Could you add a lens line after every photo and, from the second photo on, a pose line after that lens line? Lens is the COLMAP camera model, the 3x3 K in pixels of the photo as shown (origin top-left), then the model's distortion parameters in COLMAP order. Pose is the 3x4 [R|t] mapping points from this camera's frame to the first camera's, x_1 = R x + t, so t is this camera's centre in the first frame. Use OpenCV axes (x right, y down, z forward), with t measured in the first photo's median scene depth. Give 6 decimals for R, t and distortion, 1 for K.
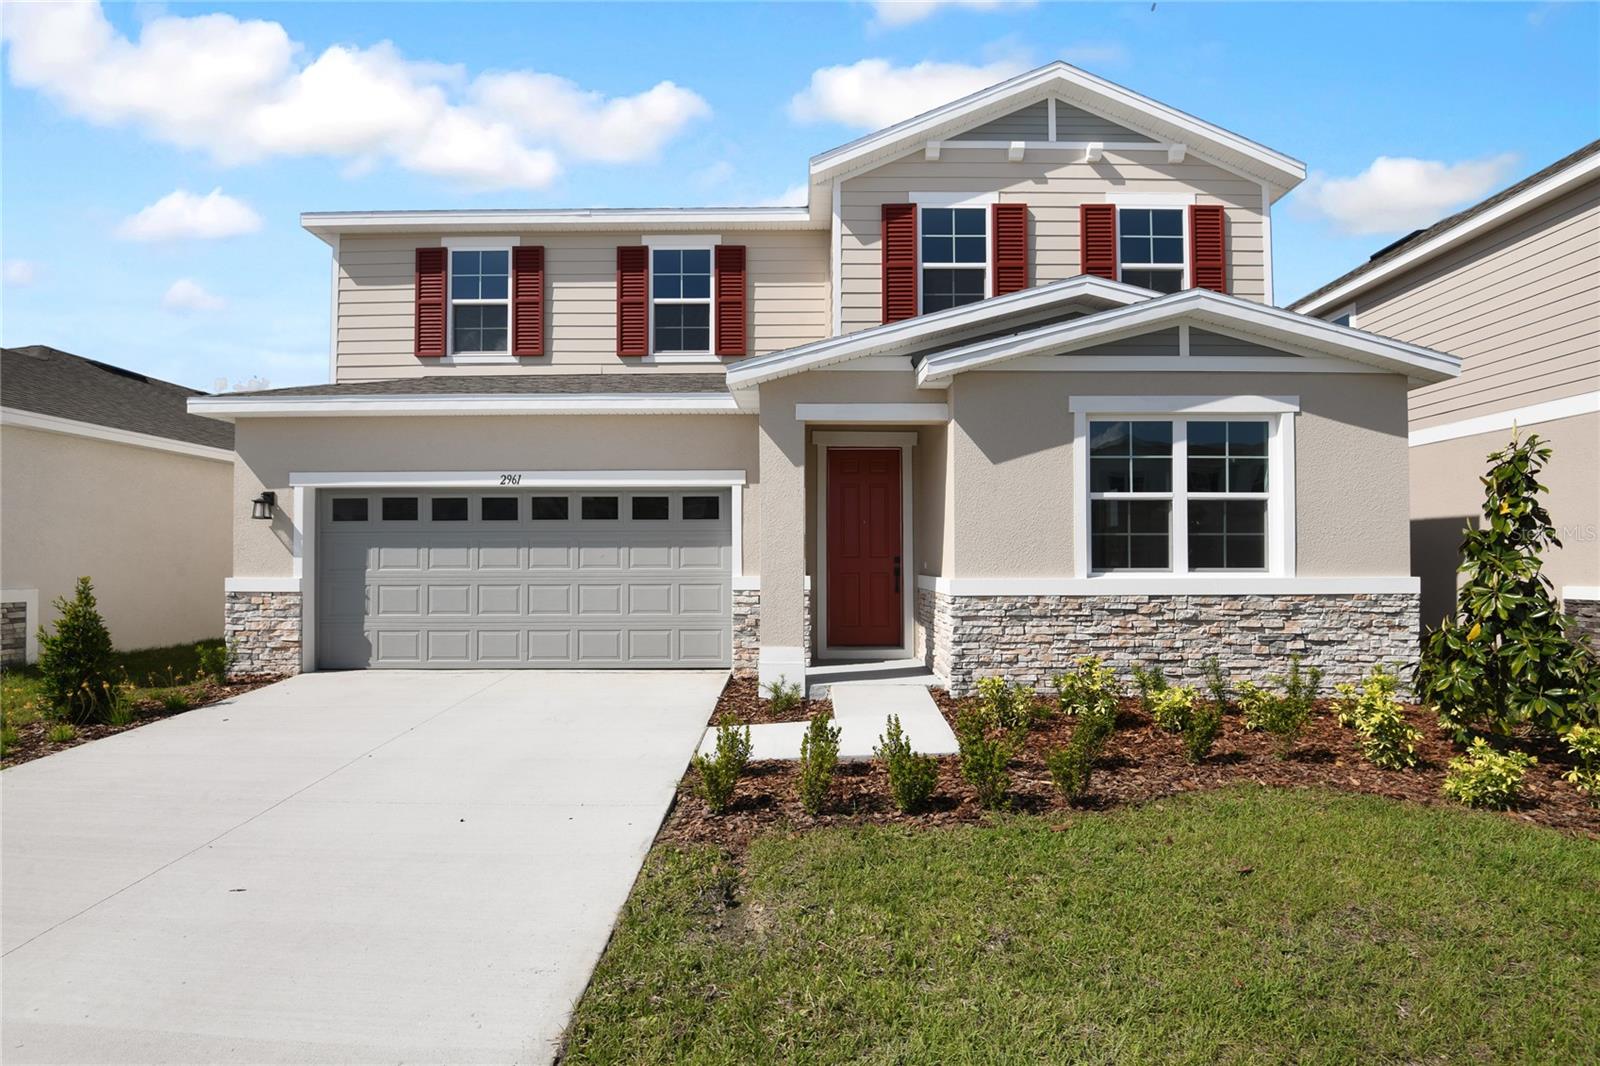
lens RADIAL K [[774.2, 0, 801.7], [0, 774.2, 531.9], [0, 0, 1]] dist [-0.034189, 0.002091]
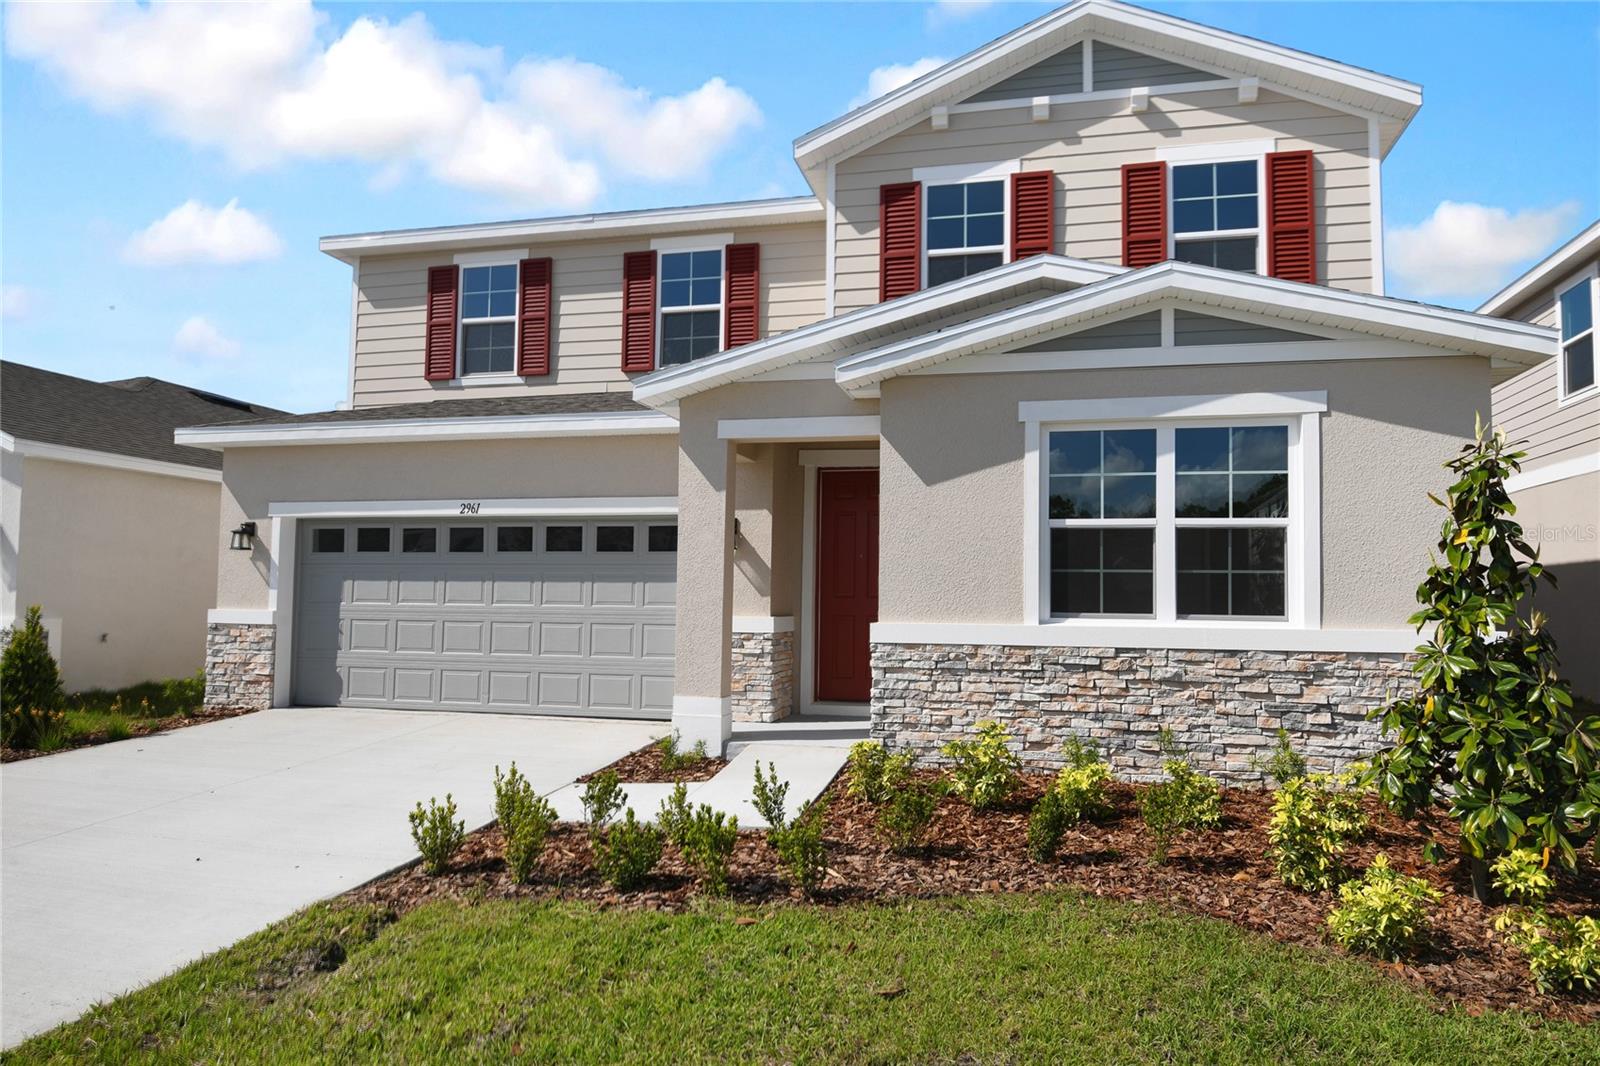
lens RADIAL K [[896.4, 0, 802.4], [0, 896.4, 535.7], [0, 0, 1]] dist [-0.017003, 0.000266]
pose [[0.979142, -0.001569, -0.203173, 0.232719], [-0.005320, 0.999429, -0.033359, -0.000580], [0.203109, 0.033745, 0.978575, 0.017734]]
